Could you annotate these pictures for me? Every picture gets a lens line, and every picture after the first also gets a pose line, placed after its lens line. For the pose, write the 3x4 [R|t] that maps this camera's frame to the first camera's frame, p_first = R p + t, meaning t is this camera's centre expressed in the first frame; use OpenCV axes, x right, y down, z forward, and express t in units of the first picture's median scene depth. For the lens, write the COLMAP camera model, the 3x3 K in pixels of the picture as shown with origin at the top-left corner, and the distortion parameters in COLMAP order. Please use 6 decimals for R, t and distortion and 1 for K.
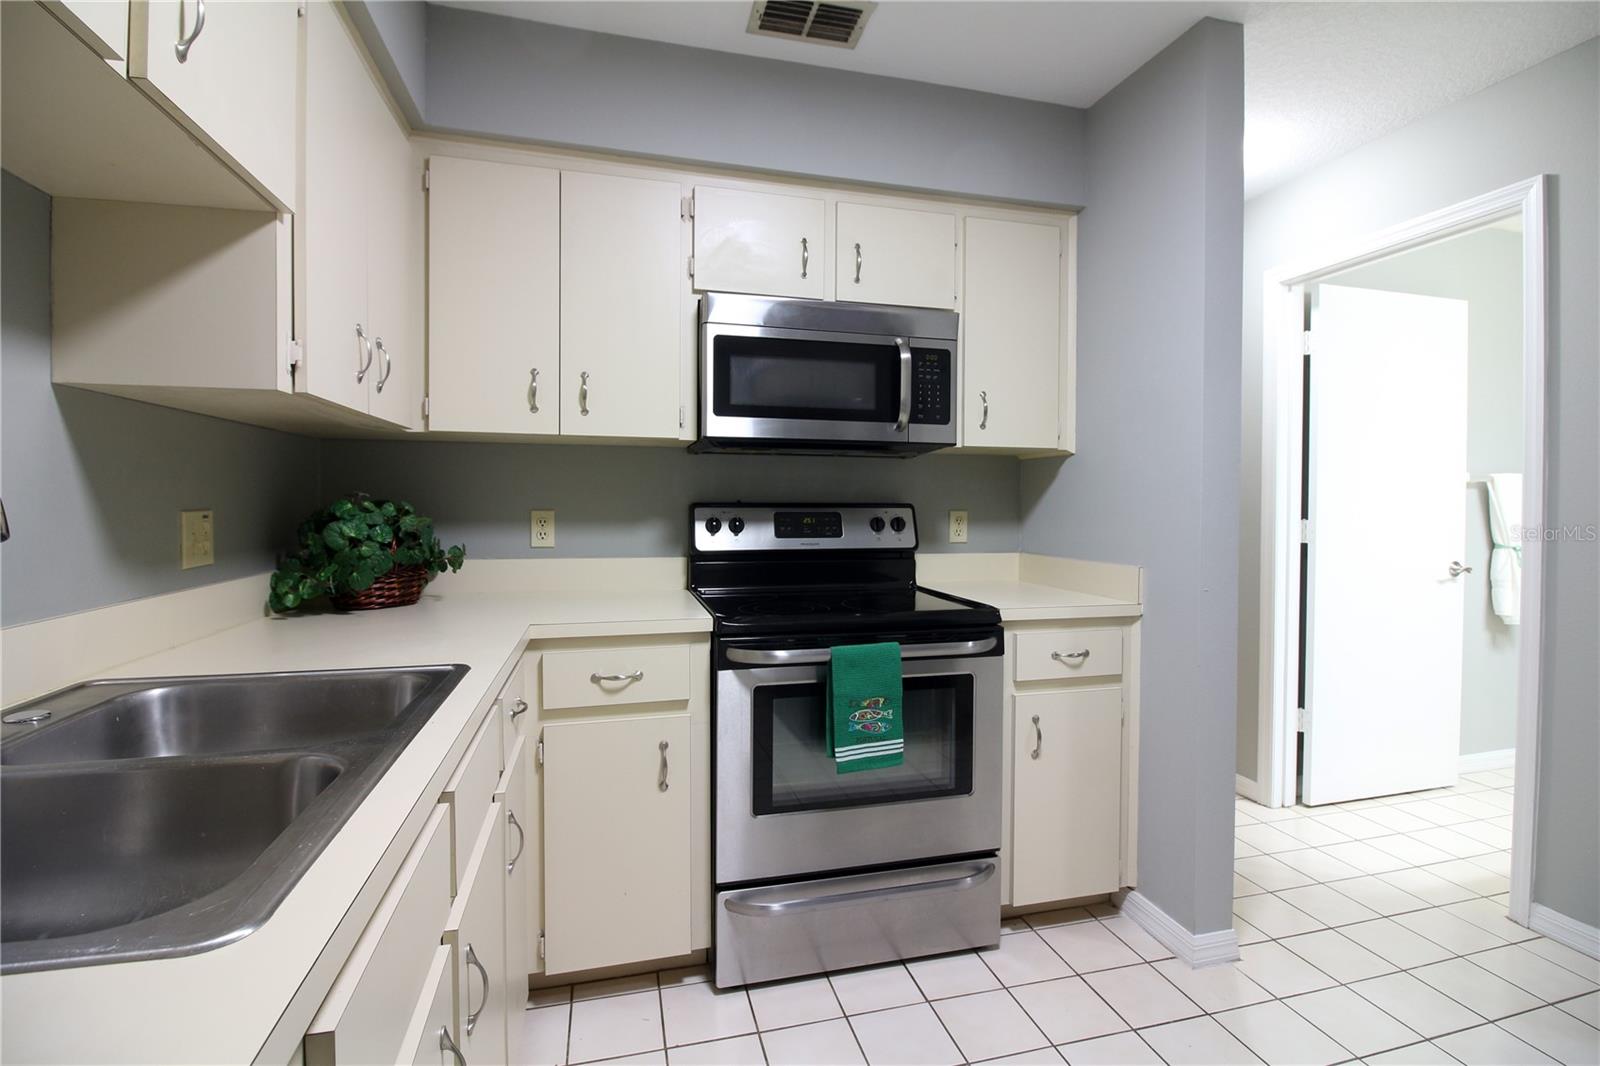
lens RADIAL K [[739.1, 0, 806.2], [0, 739.1, 513.9], [0, 0, 1]] dist [-0.003474, -0.010614]
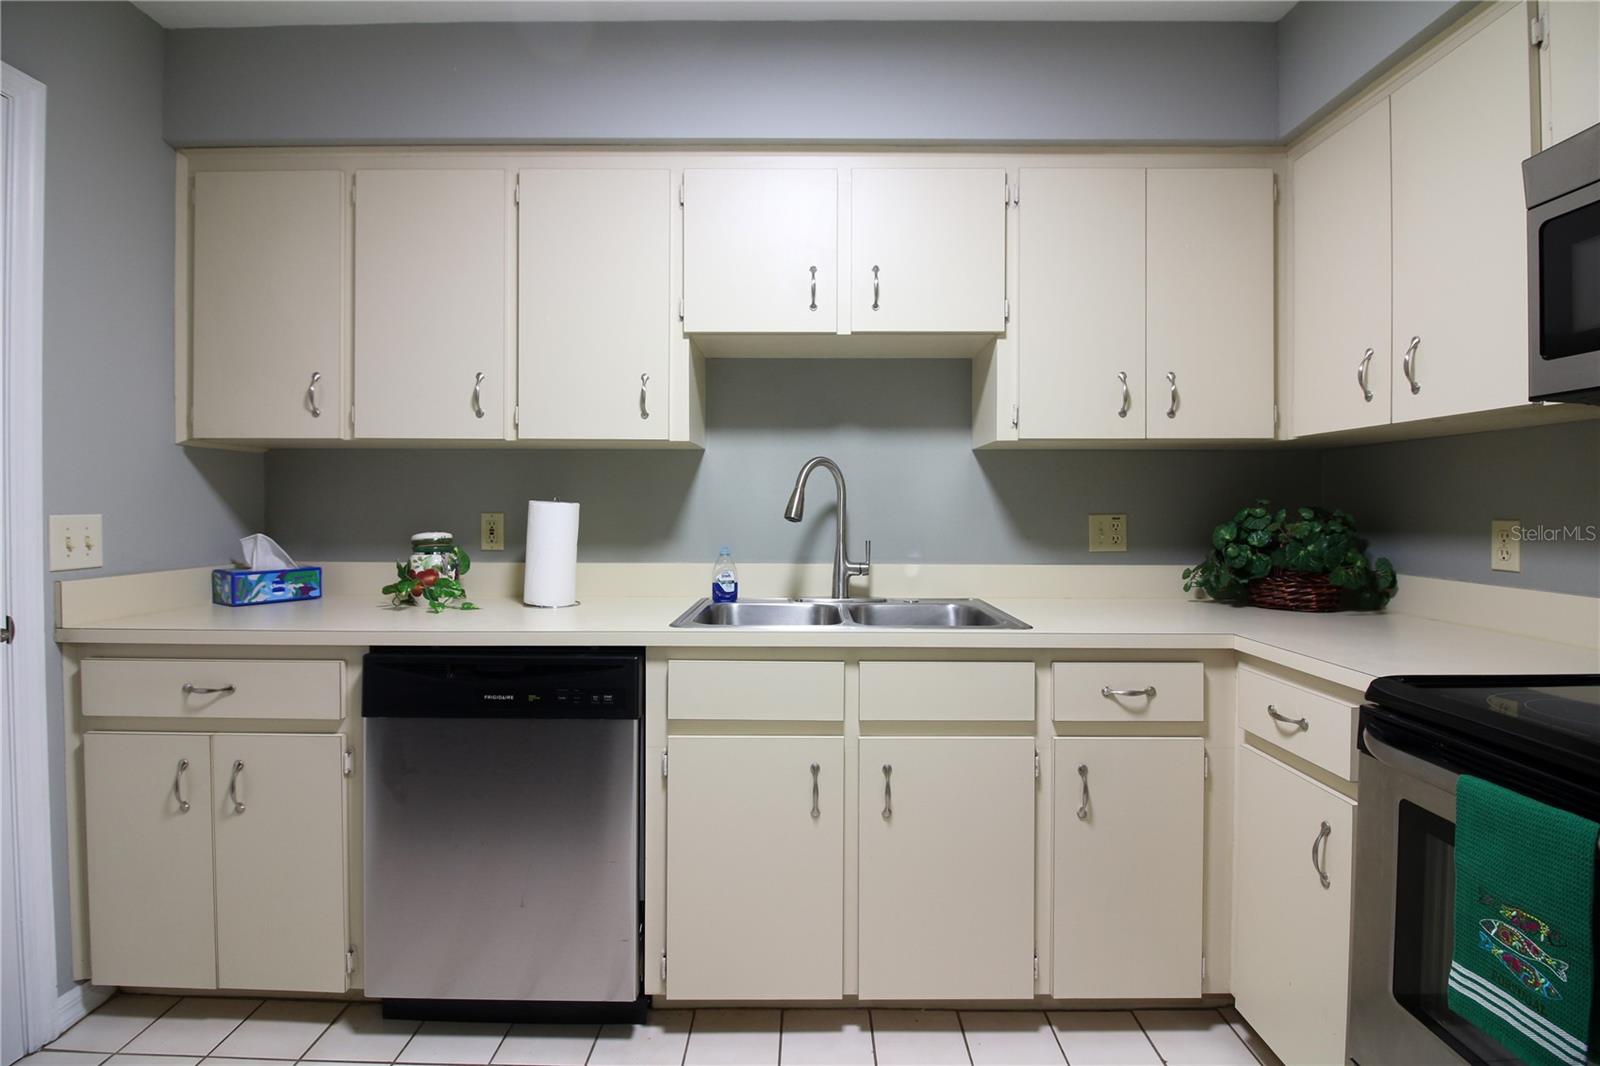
lens RADIAL K [[739.1, 0, 805.5], [0, 739.1, 513.9], [0, 0, 1]] dist [-0.003474, -0.010614]
pose [[-0.260368, 0.001945, -0.965508, 0.563014], [-0.019326, 0.999787, 0.007226, -0.003049], [0.965316, 0.020541, -0.260274, 0.563500]]
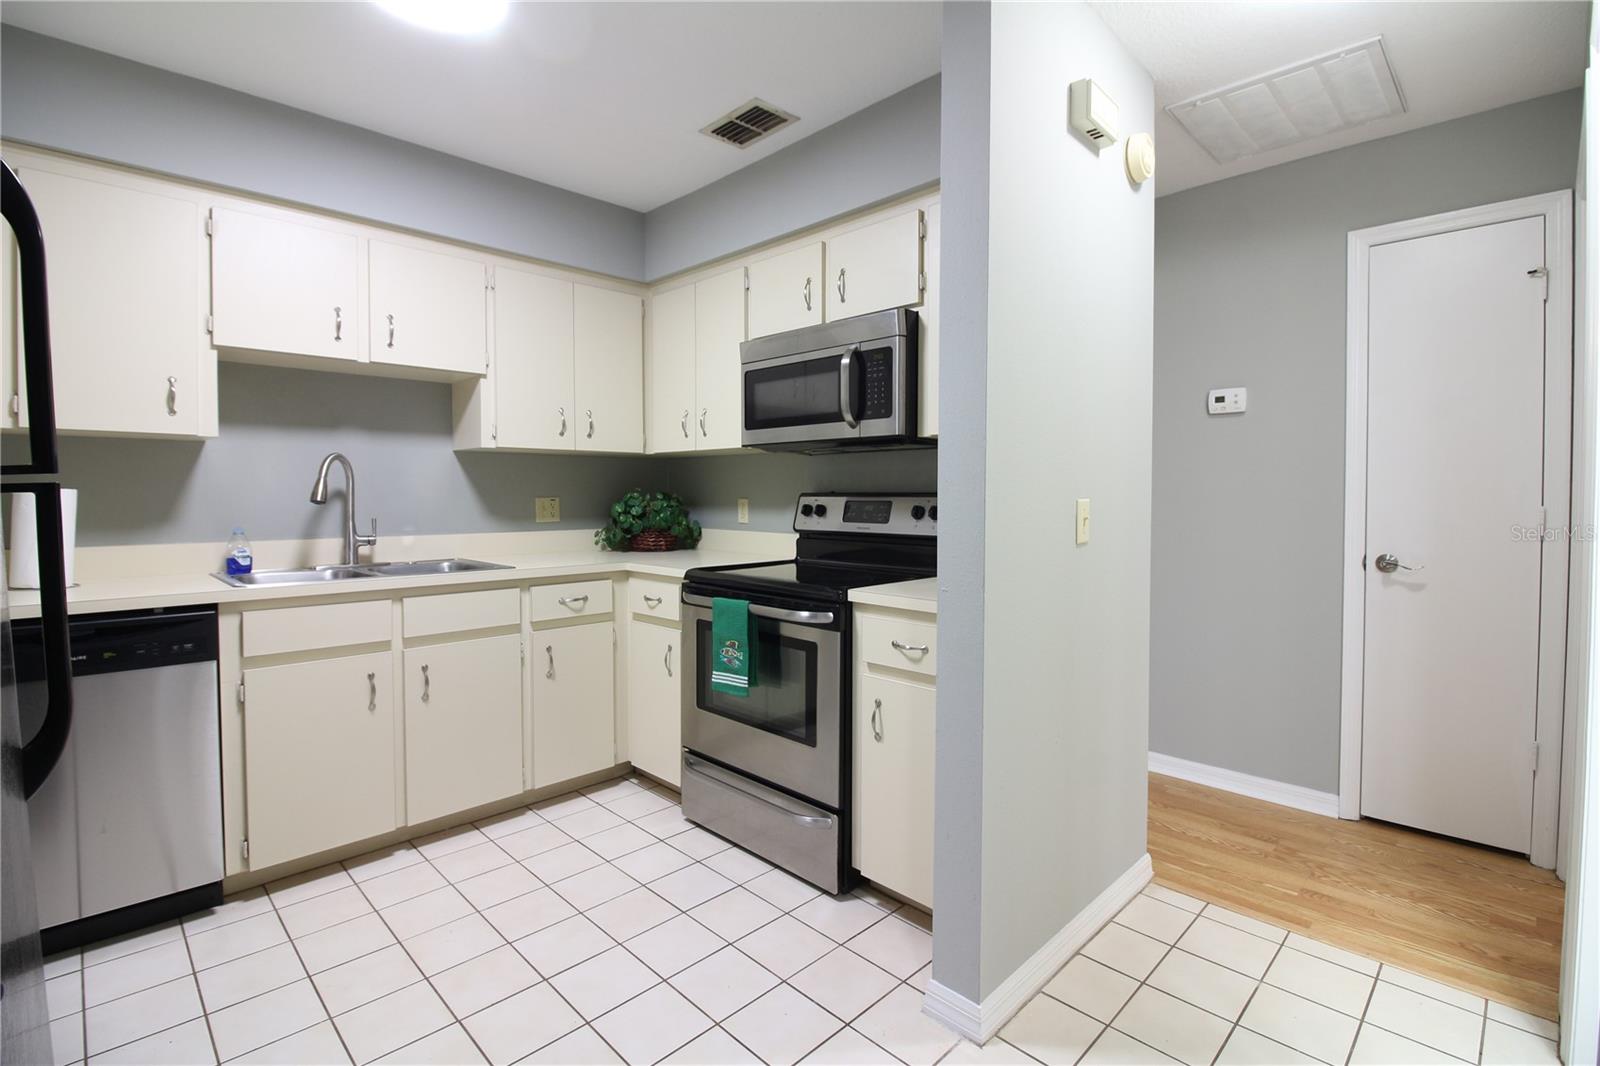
lens RADIAL K [[739.1, 0, 807.0], [0, 739.1, 513.7], [0, 0, 1]] dist [-0.003474, -0.010614]
pose [[0.506510, 0.017943, -0.862047, 1.091049], [-0.011701, 0.999834, 0.013936, 0.003555], [0.862154, 0.003028, 0.506636, 0.379874]]
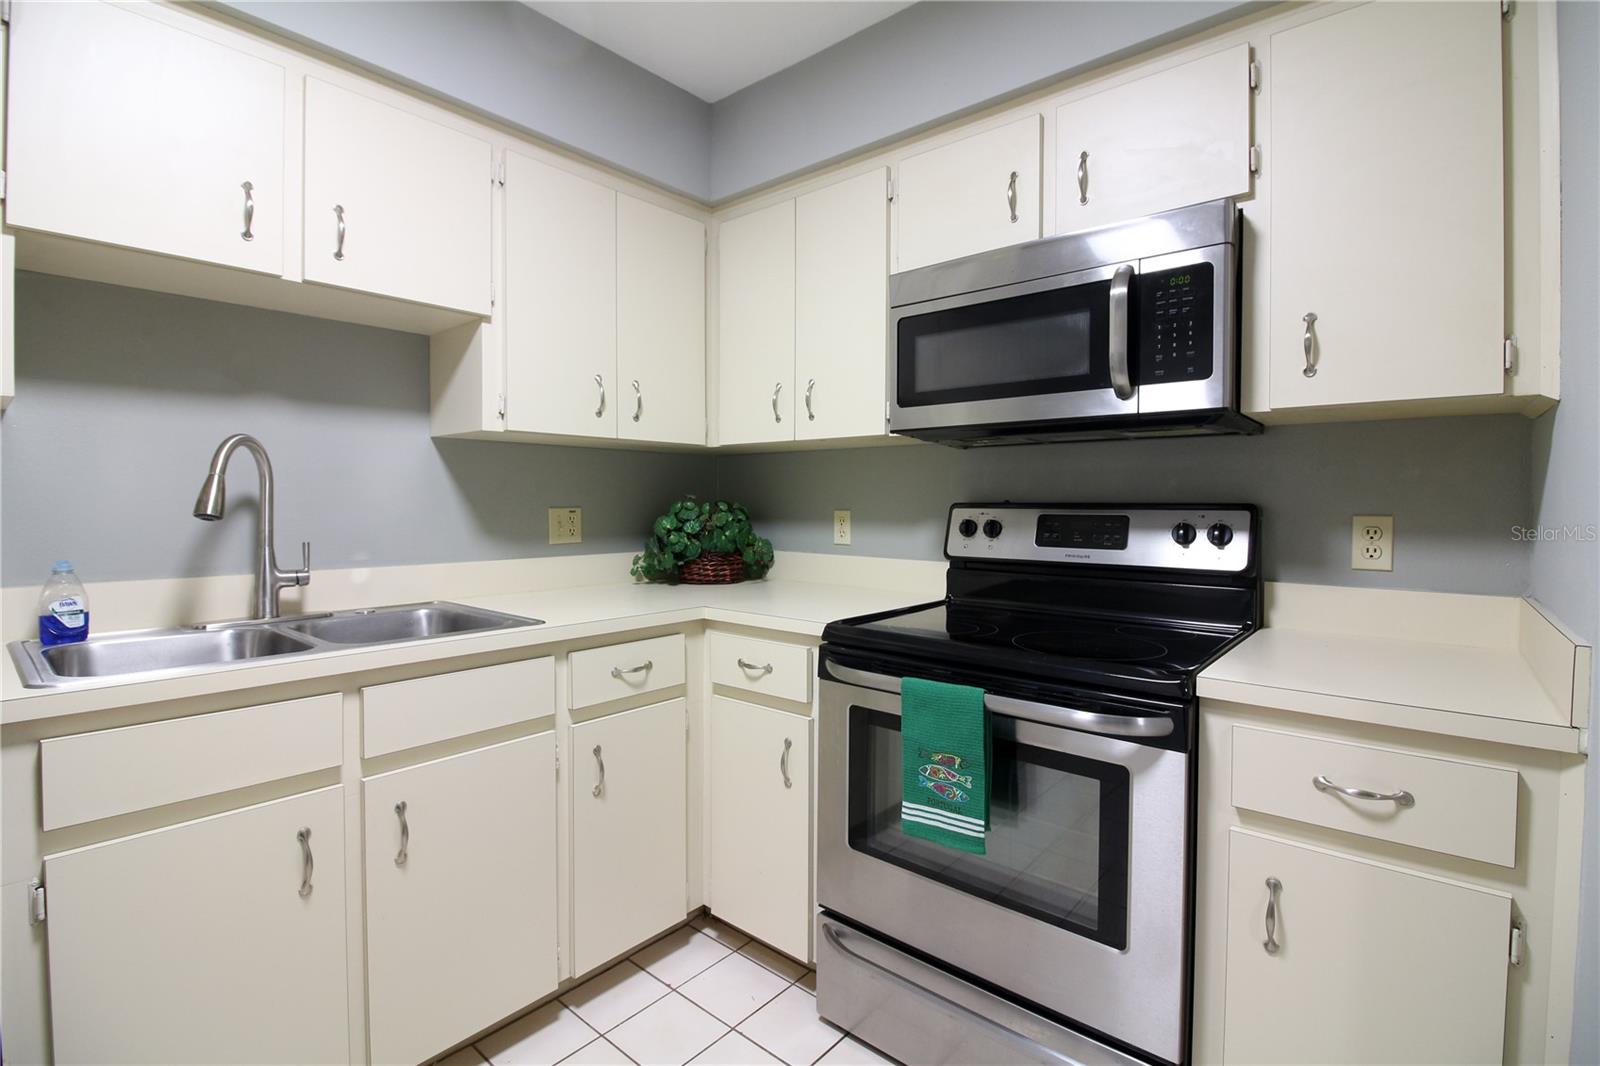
lens RADIAL K [[739.1, 0, 804.9], [0, 739.1, 514.4], [0, 0, 1]] dist [-0.003474, -0.010614]
pose [[0.570147, 0.009882, -0.821483, 0.540815], [-0.013544, 0.999905, 0.002629, -0.001020], [0.821431, 0.009628, 0.570227, 0.368318]]
